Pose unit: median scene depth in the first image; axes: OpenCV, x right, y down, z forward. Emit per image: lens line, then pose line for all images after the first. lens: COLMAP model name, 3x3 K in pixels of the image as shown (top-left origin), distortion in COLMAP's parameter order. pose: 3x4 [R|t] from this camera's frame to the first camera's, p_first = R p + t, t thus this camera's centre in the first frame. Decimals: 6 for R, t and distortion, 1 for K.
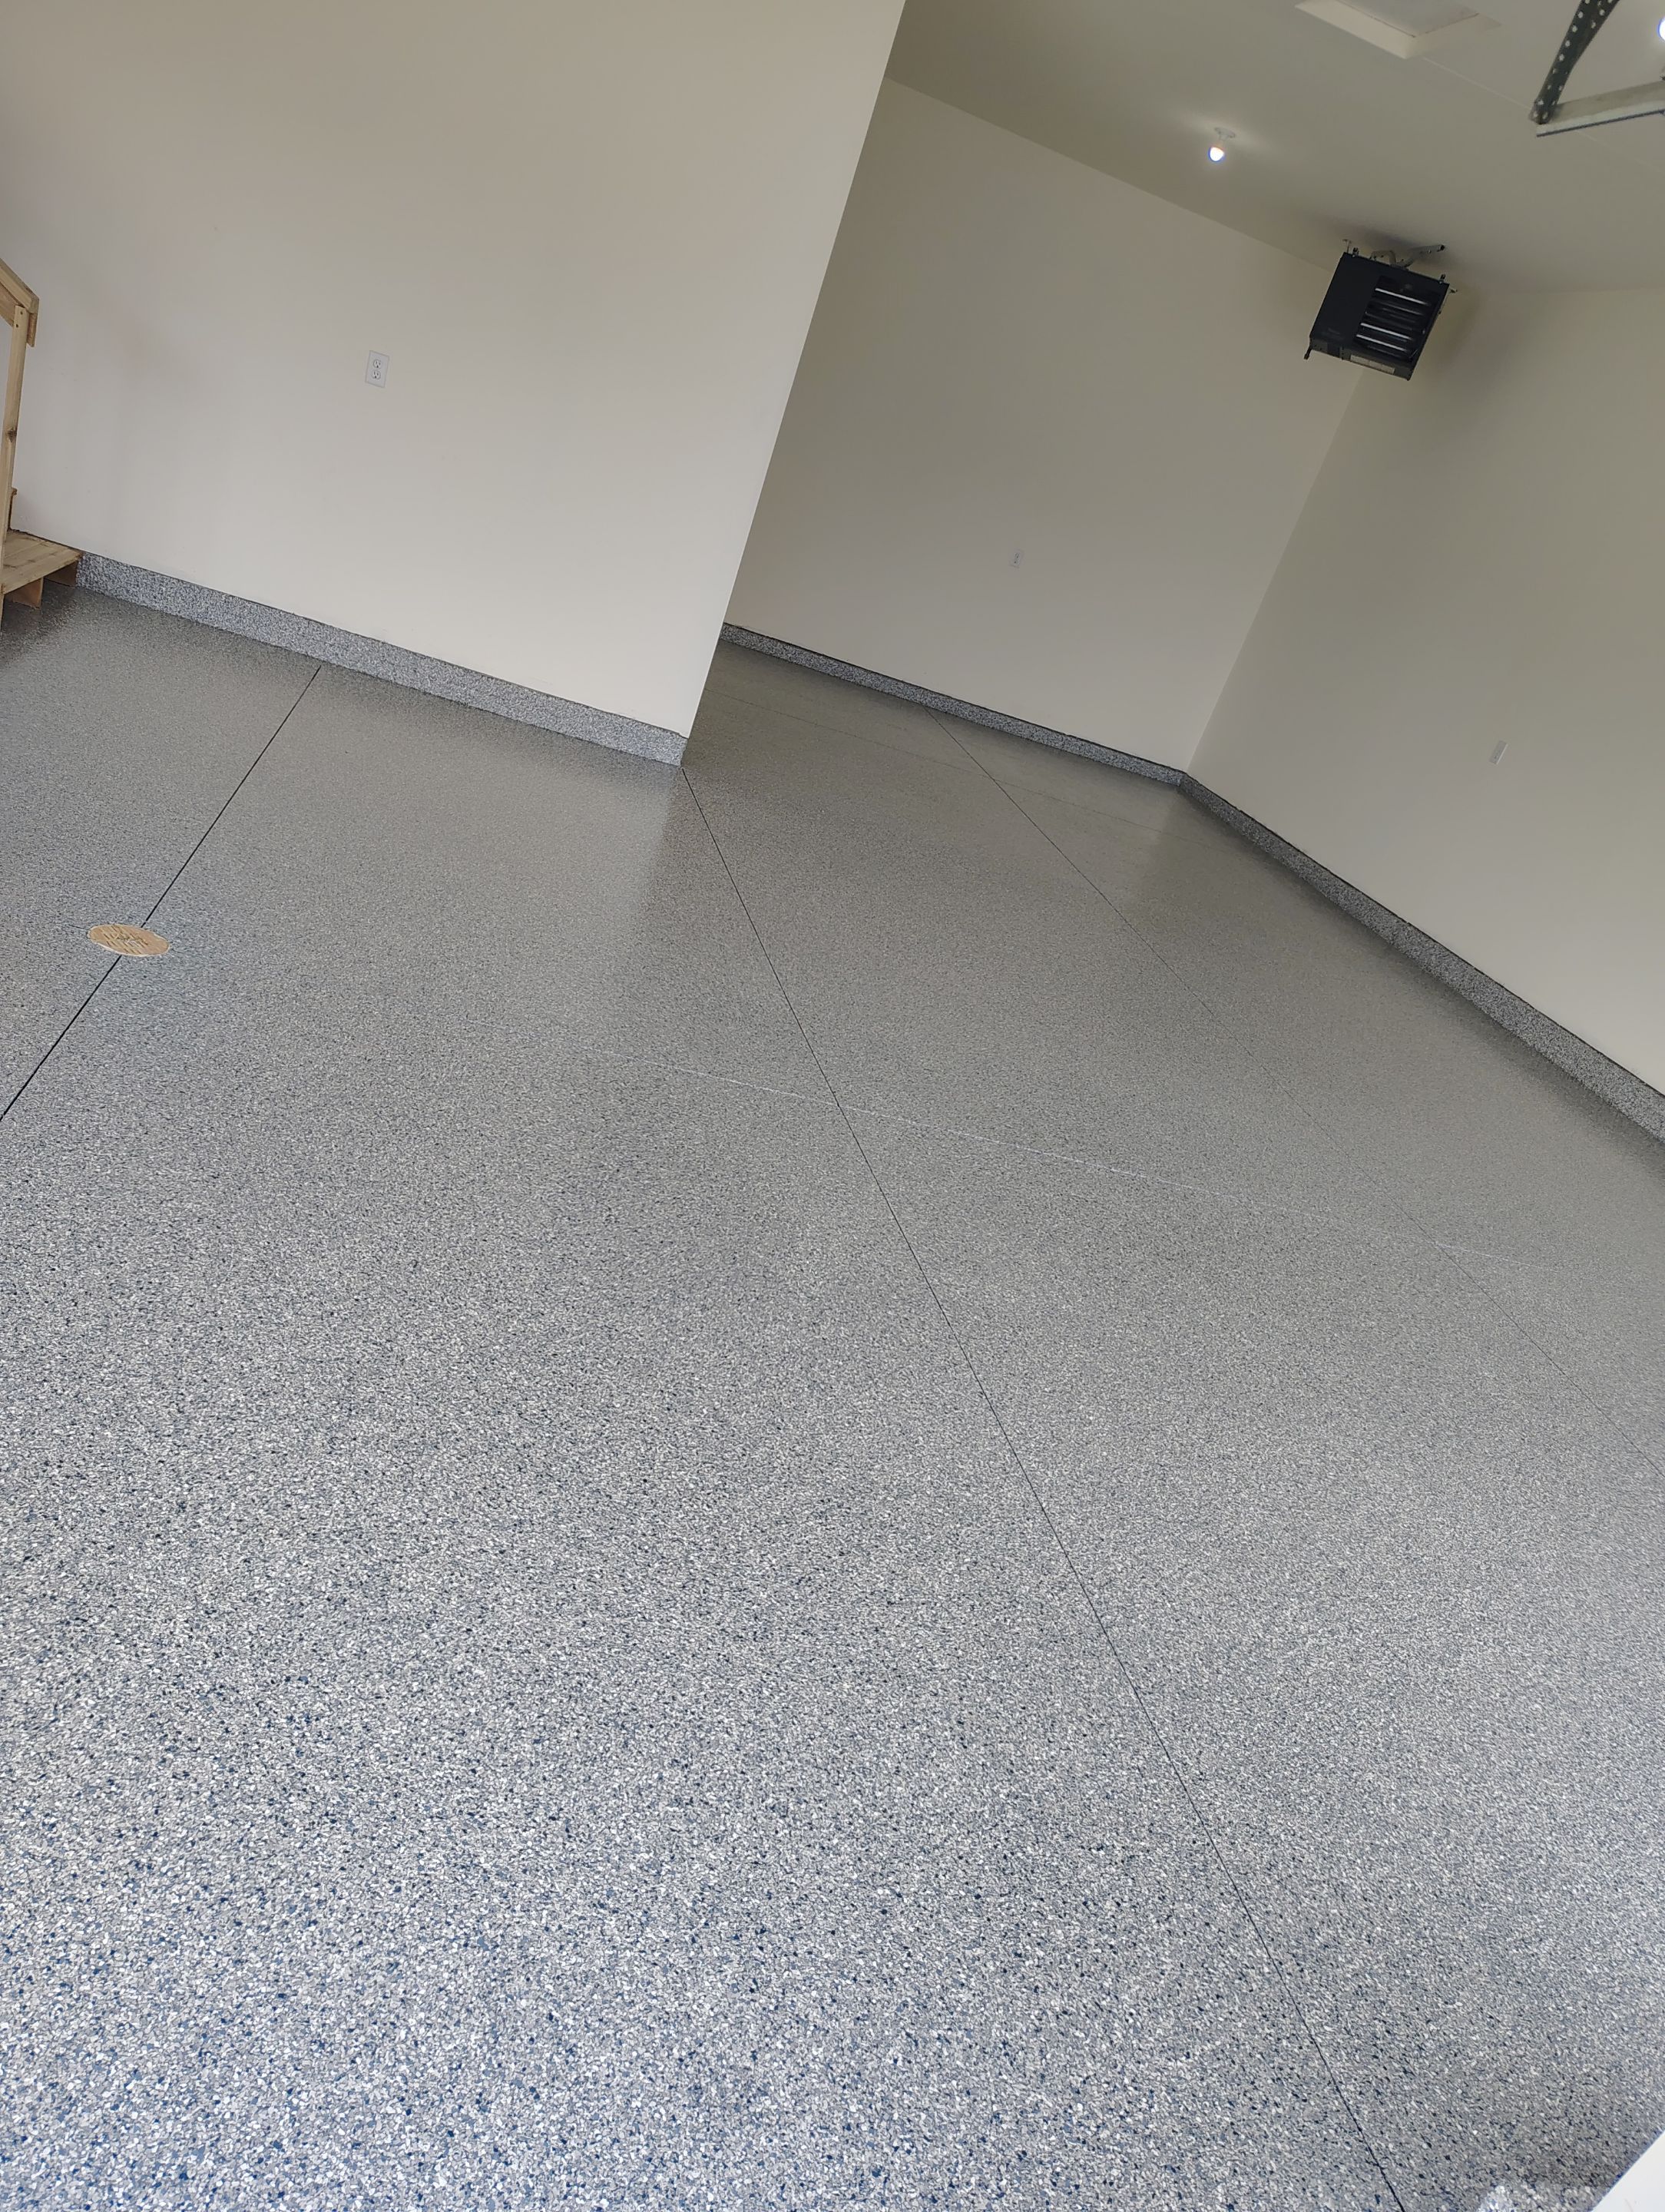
lens RADIAL K [[1508.2, 0, 785.5], [0, 1508.2, 1154.5], [0, 0, 1]] dist [0.034997, -0.041057]
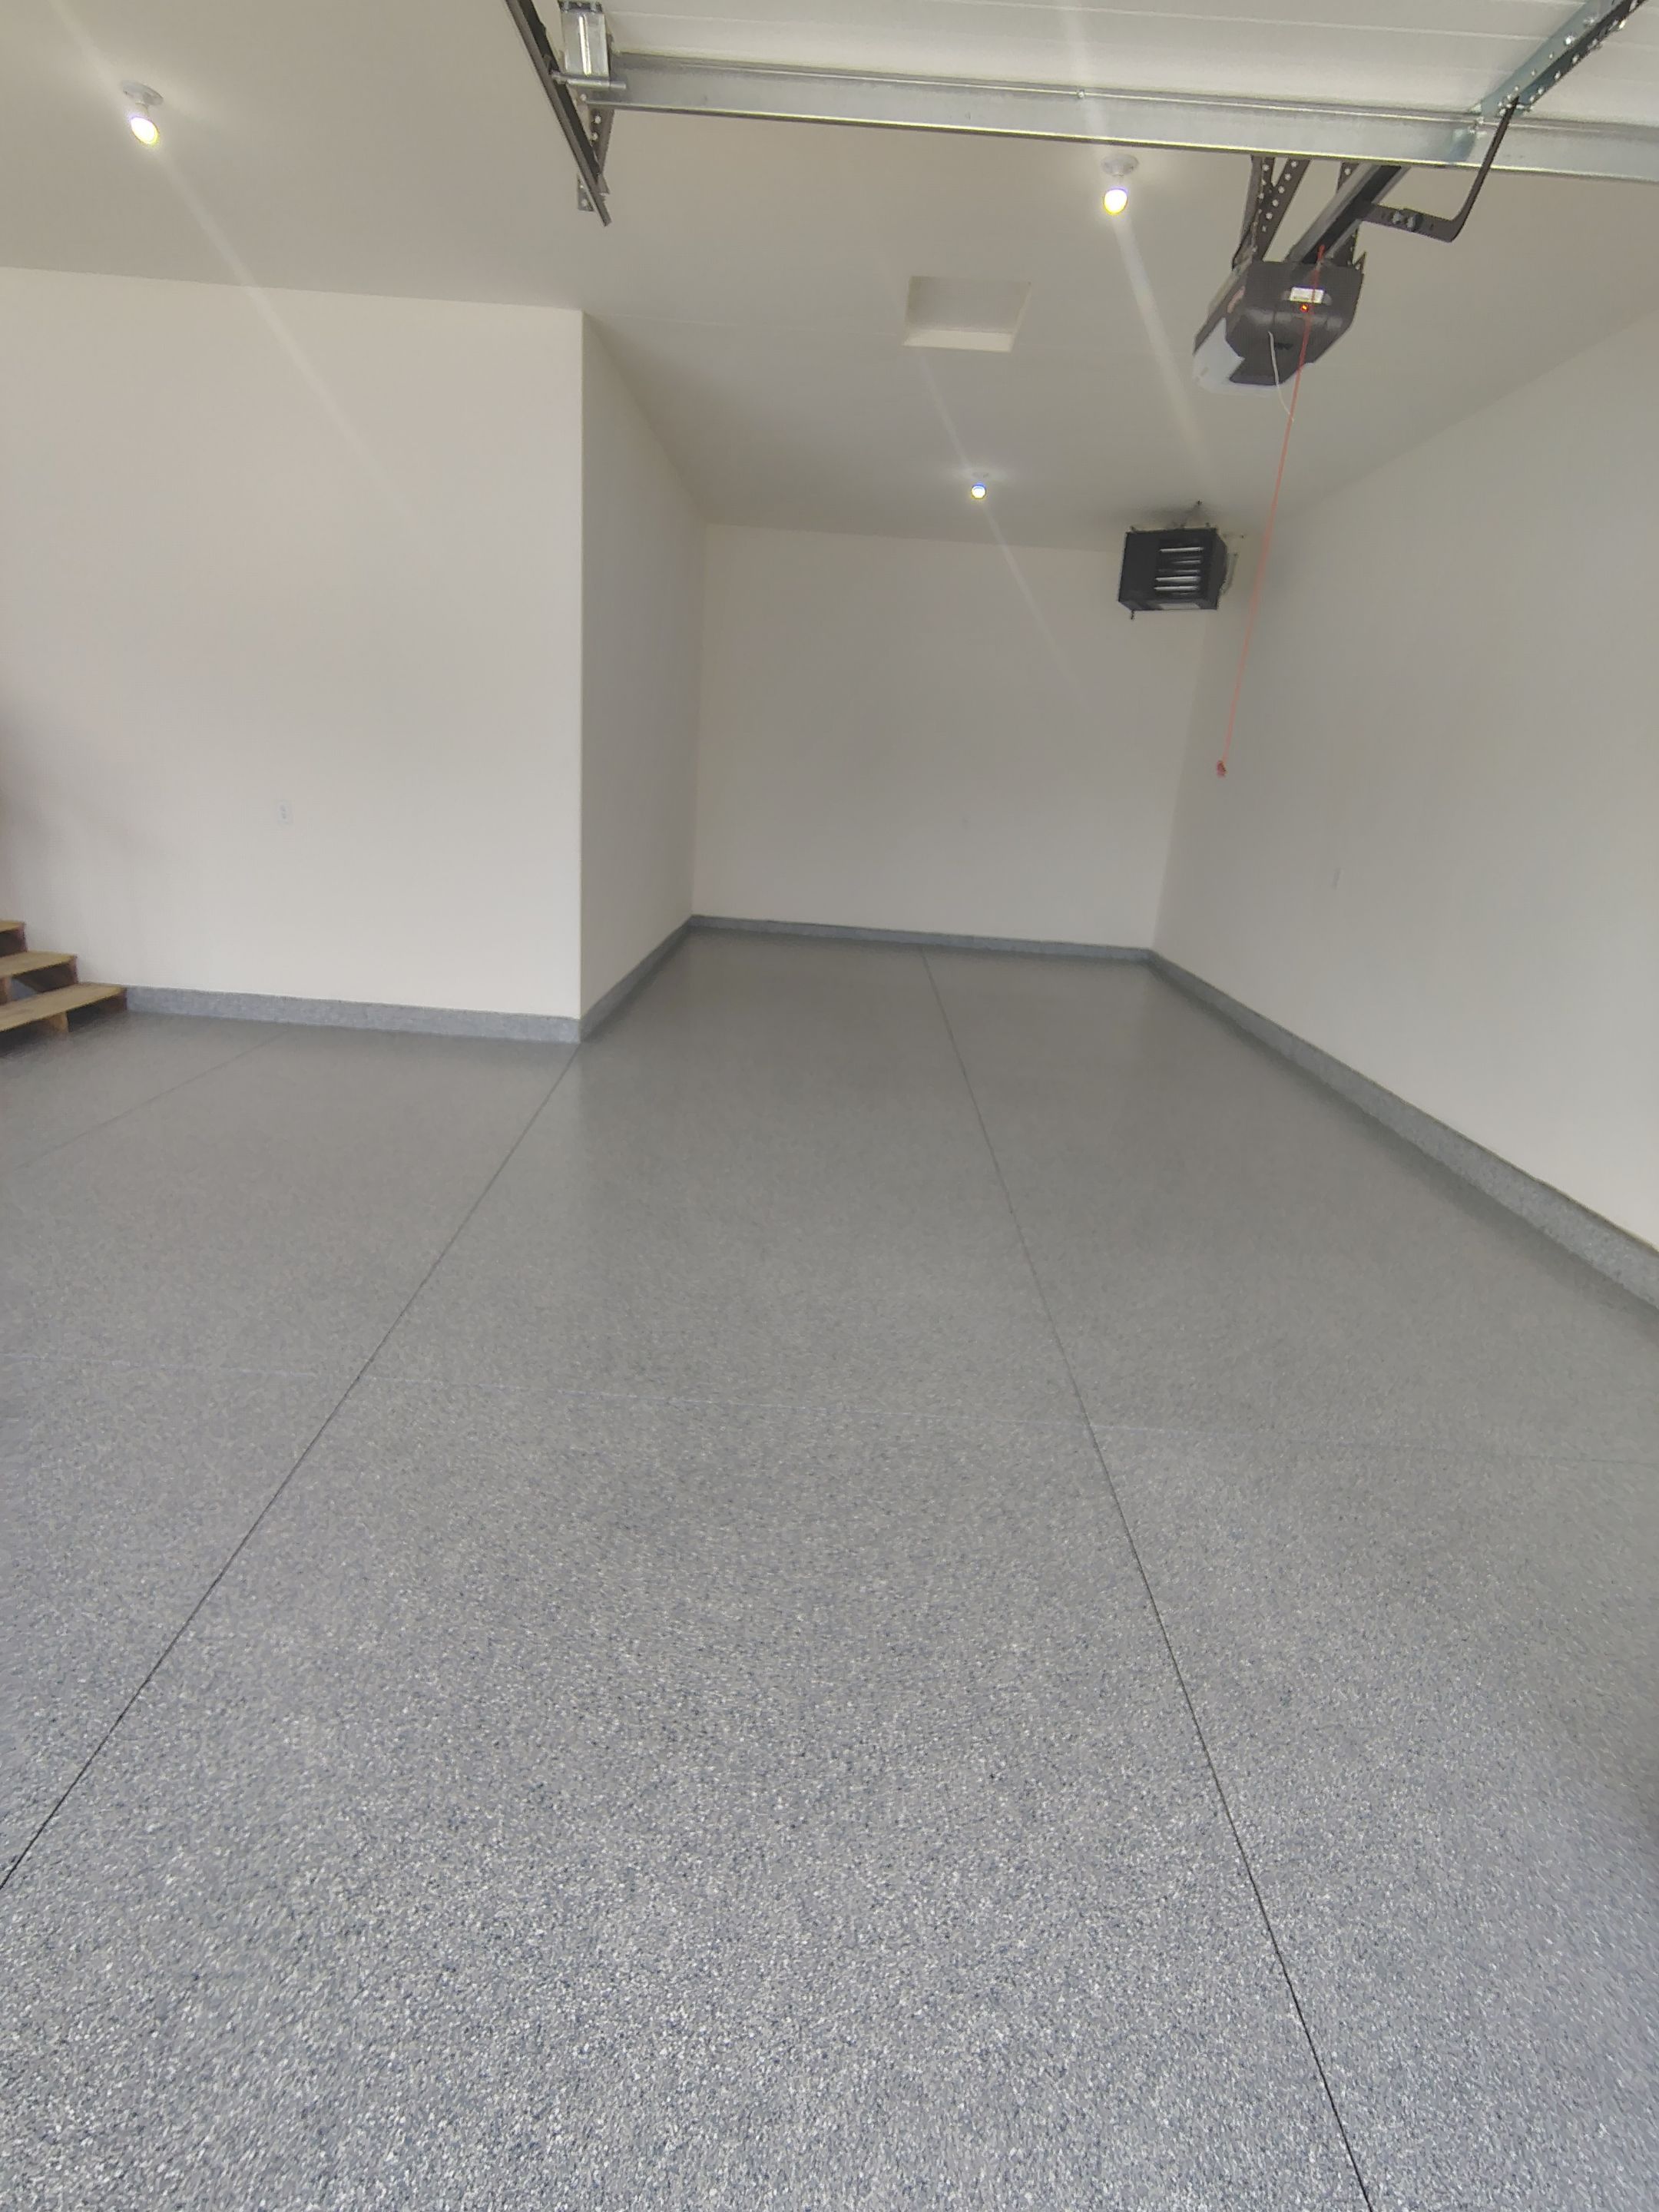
lens RADIAL K [[1033.6, 0, 821.0], [0, 1033.6, 1112.8], [0, 0, 1]] dist [-0.010799, 0.005980]
pose [[0.955721, -0.183669, -0.229918, 0.708123], [0.144773, 0.973681, -0.176029, -0.055011], [0.256198, 0.134949, 0.957158, 0.575480]]
